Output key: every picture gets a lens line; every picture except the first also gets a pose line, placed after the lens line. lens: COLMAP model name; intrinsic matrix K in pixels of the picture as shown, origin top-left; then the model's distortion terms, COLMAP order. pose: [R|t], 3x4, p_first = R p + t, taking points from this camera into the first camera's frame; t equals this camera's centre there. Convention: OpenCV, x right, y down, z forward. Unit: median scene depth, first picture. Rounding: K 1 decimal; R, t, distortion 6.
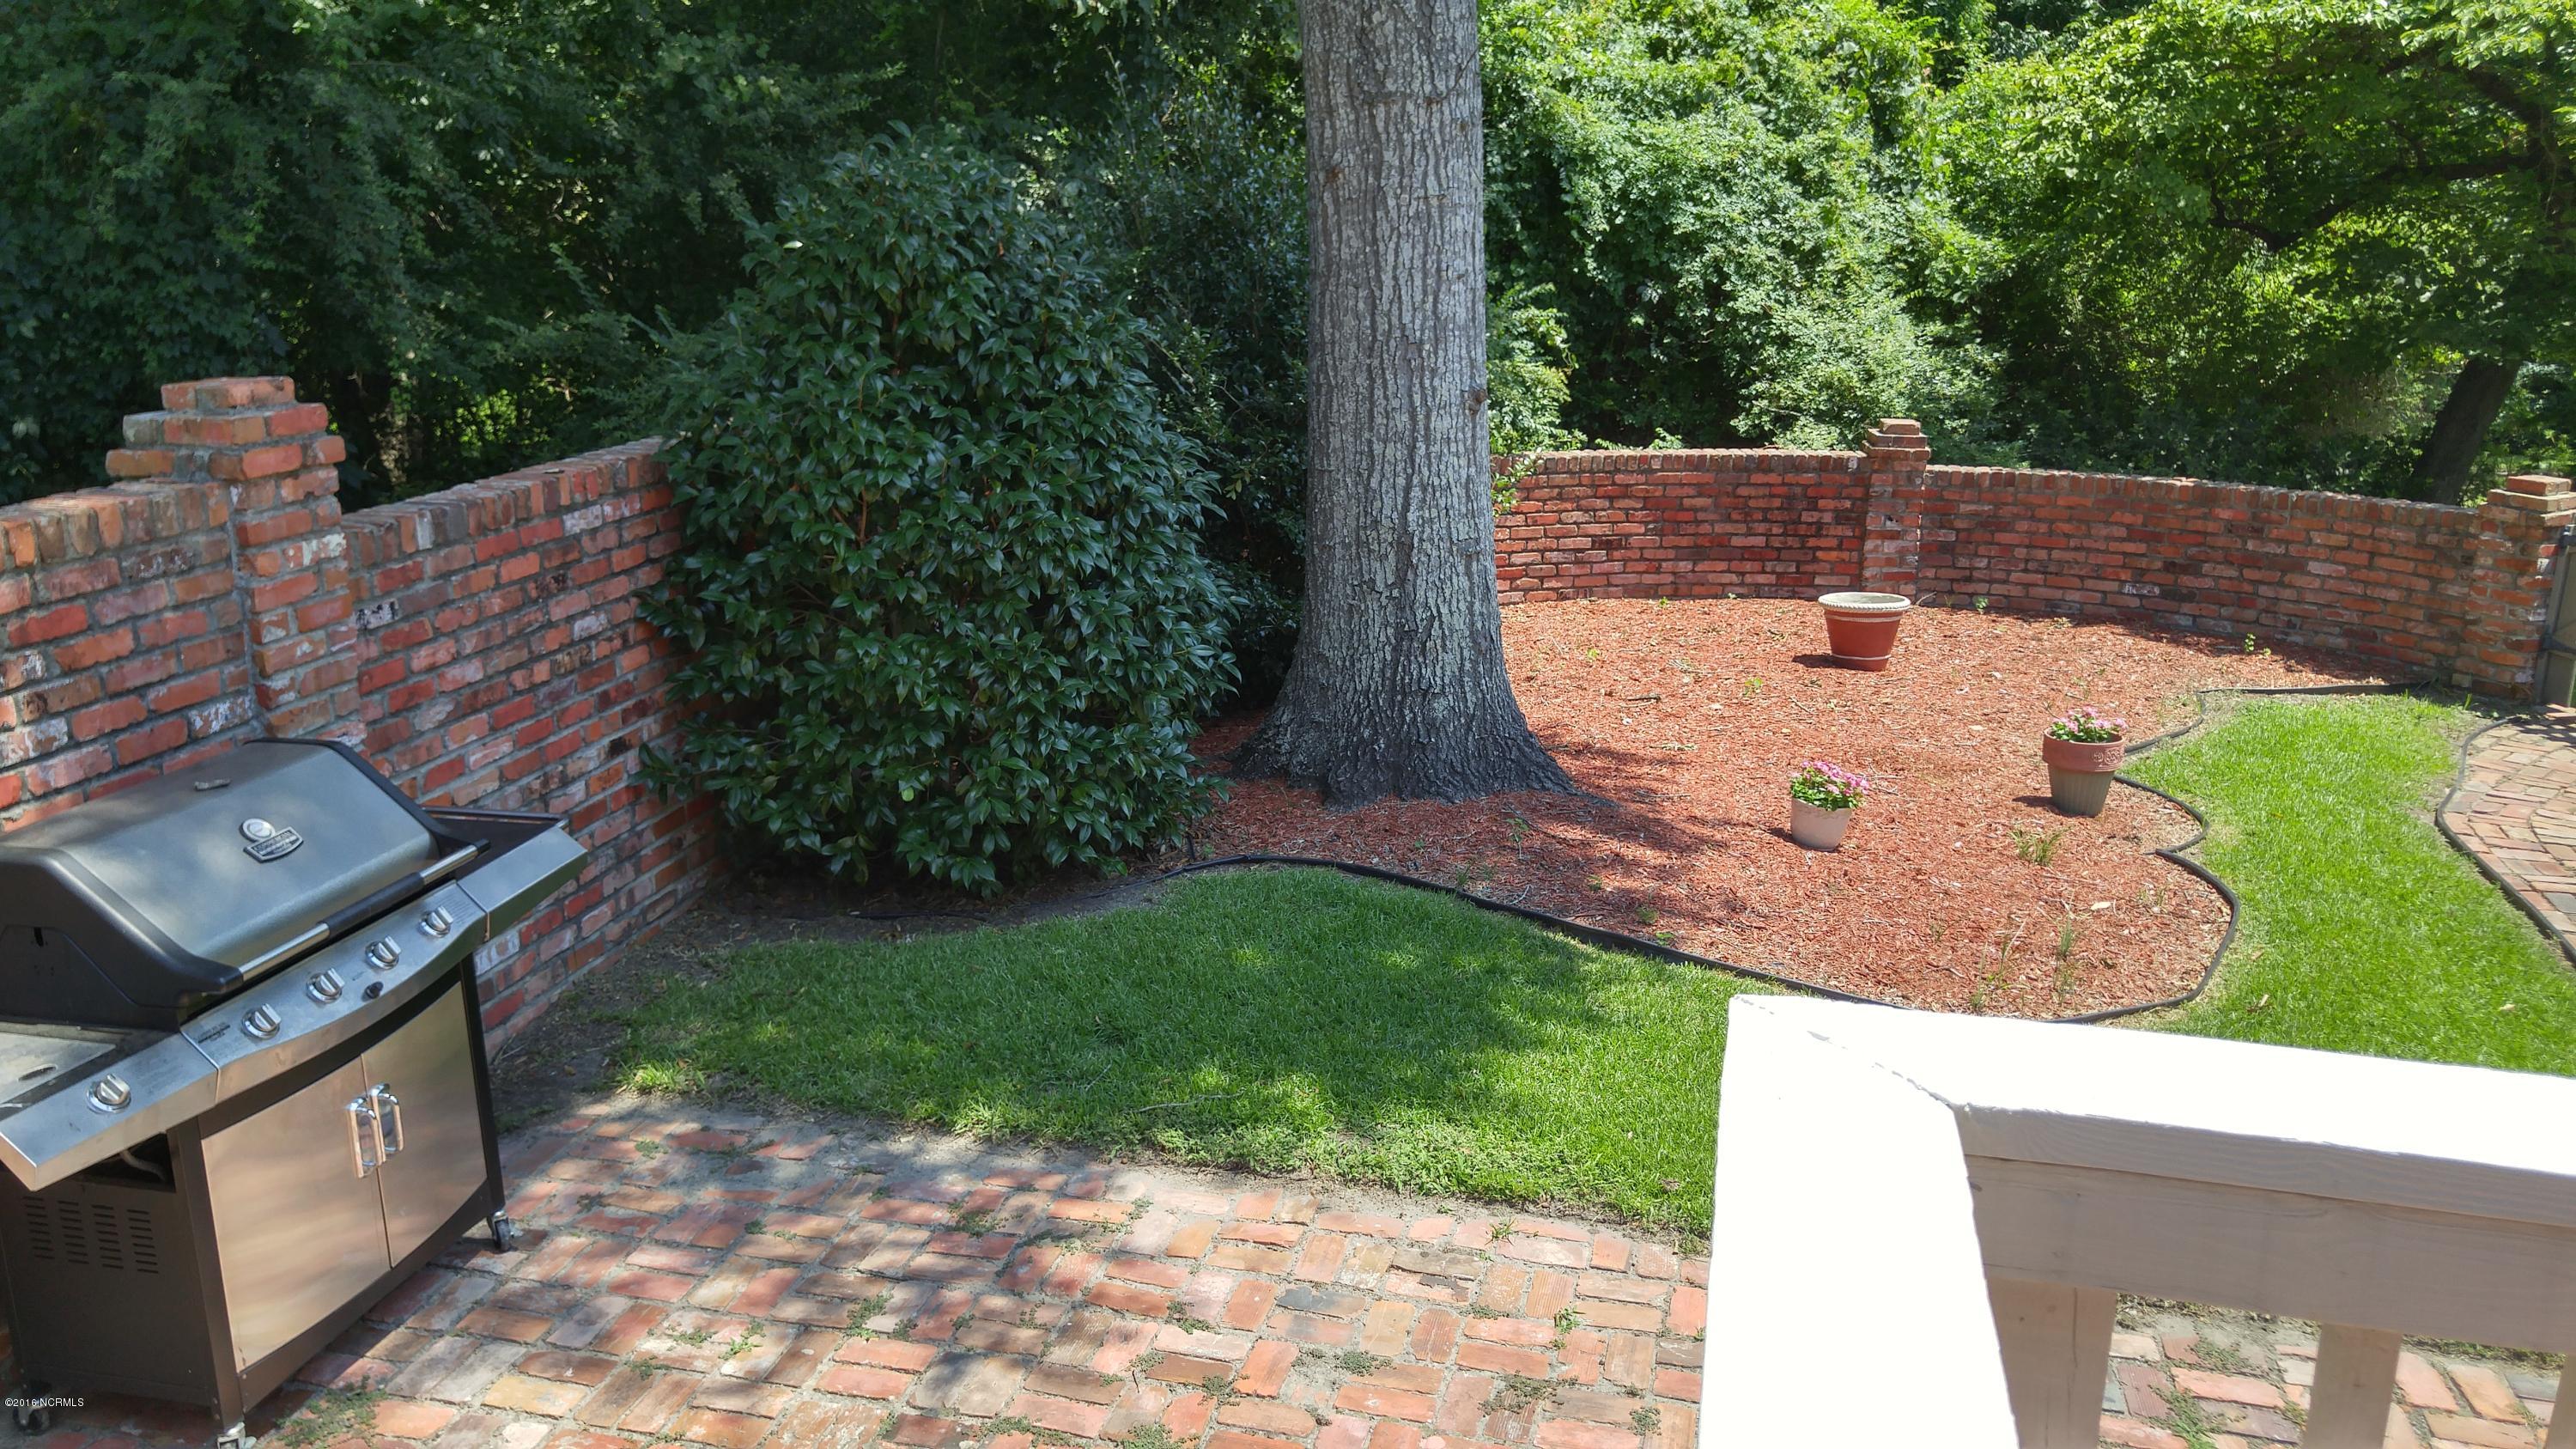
lens RADIAL K [[1912.0, 0, 1304.4], [0, 1912.0, 723.8], [0, 0, 1]] dist [0.012689, -0.048688]
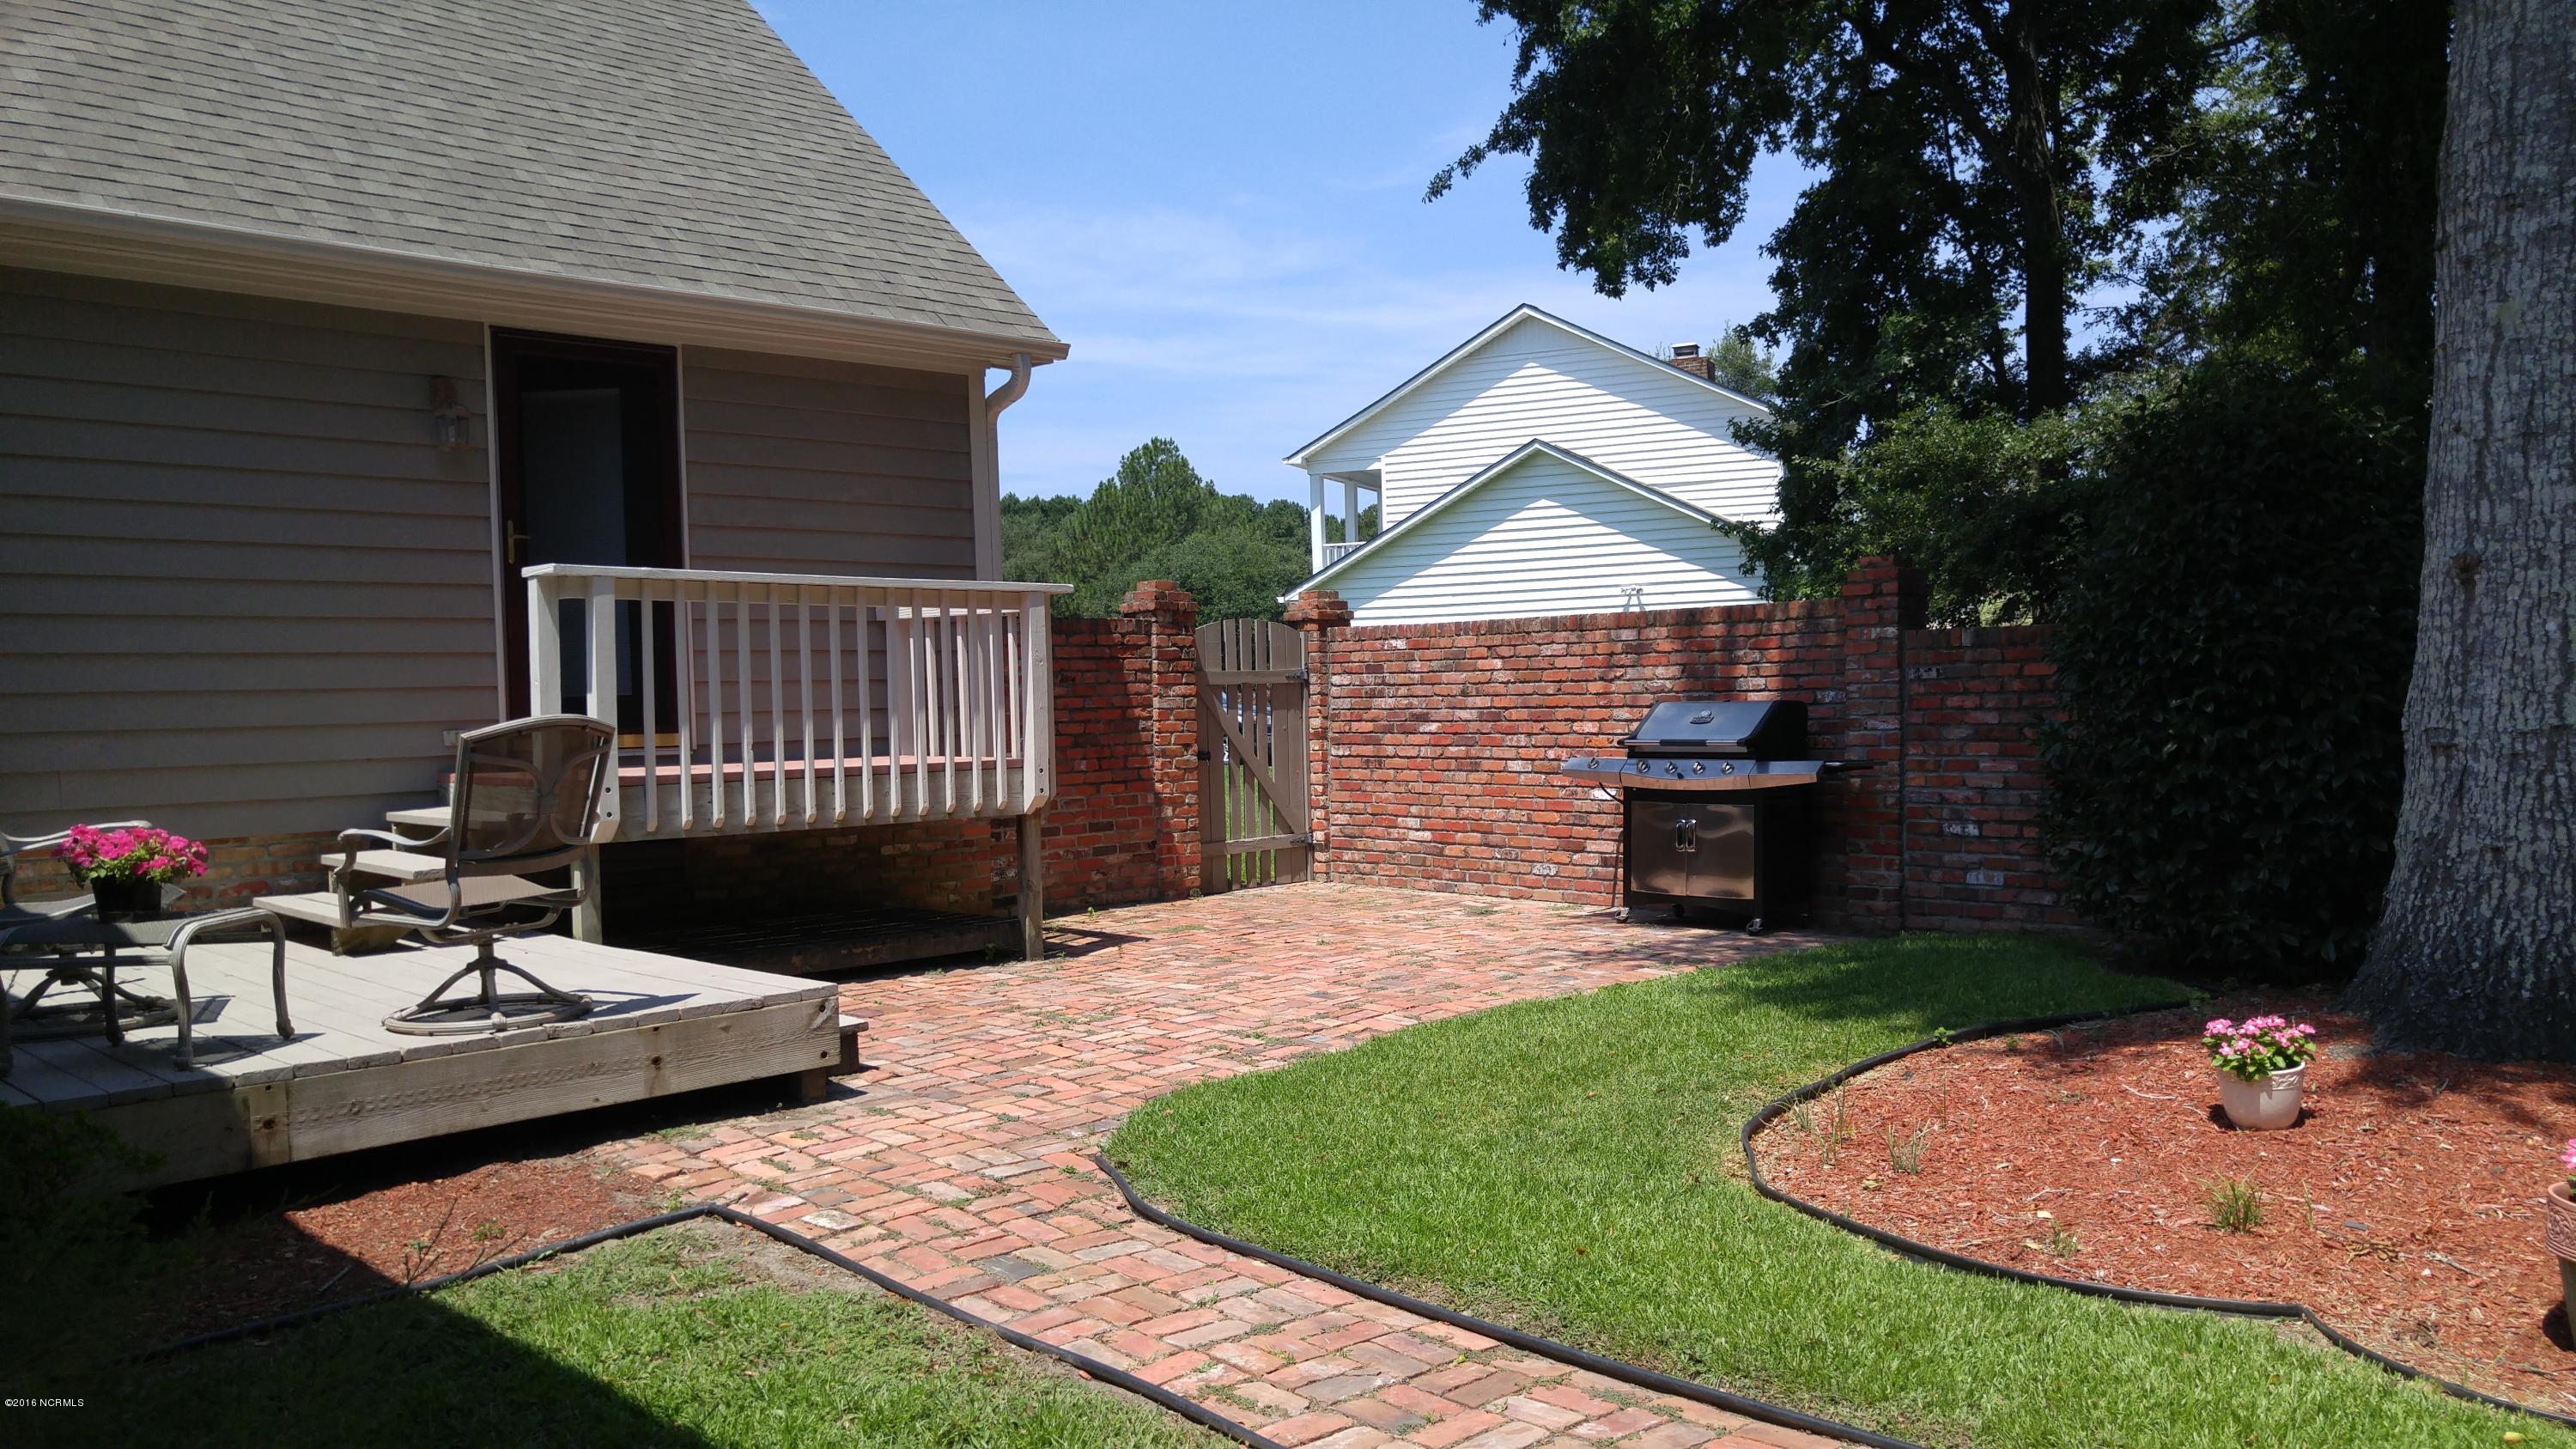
lens RADIAL K [[1912.0, 0, 1304.4], [0, 1912.0, 723.8], [0, 0, 1]] dist [0.012689, -0.048688]
pose [[-0.528075, 0.018194, -0.849003, 1.489512], [-0.219386, 0.962908, 0.157091, -0.167762], [0.820370, 0.269215, -0.504496, 1.404526]]
